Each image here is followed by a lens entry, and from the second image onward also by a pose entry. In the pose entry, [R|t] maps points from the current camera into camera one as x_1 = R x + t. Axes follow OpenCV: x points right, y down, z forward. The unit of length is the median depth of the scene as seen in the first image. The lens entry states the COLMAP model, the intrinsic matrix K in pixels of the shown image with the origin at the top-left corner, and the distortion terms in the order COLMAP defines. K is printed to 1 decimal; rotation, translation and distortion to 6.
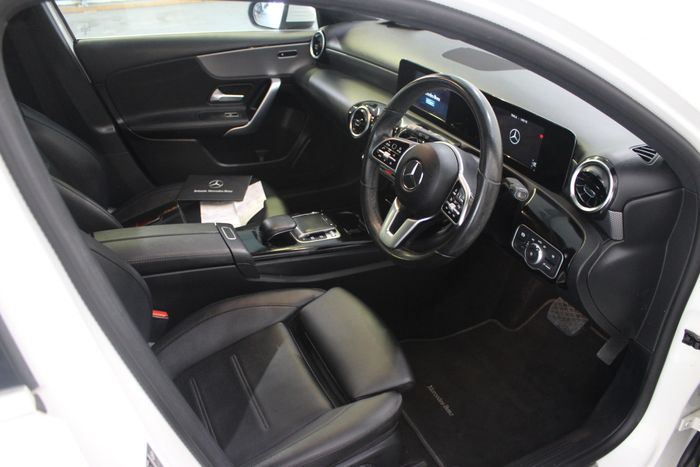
lens RADIAL K [[584.8, 0, 350.0], [0, 584.8, 233.5], [0, 0, 1]] dist [-0.042142, 0.006030]
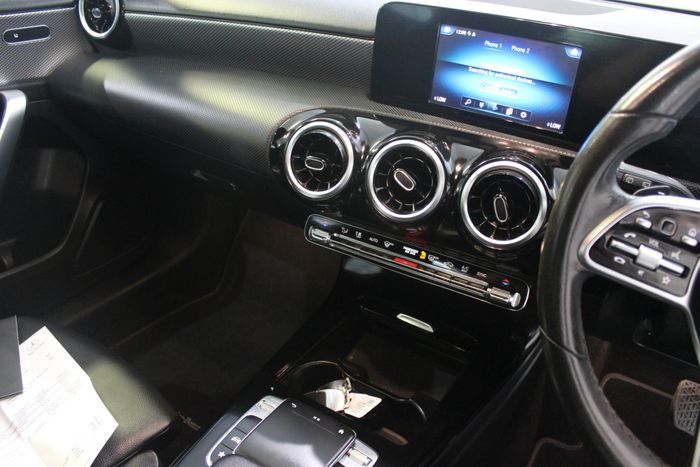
lens RADIAL K [[584.8, 0, 350.0], [0, 584.8, 233.5], [0, 0, 1]] dist [-0.042142, 0.006030]
pose [[0.841831, -0.228437, 0.489017, -0.150800], [0.226852, 0.971859, 0.063469, -0.127805], [-0.489754, 0.057504, 0.869962, 0.494009]]
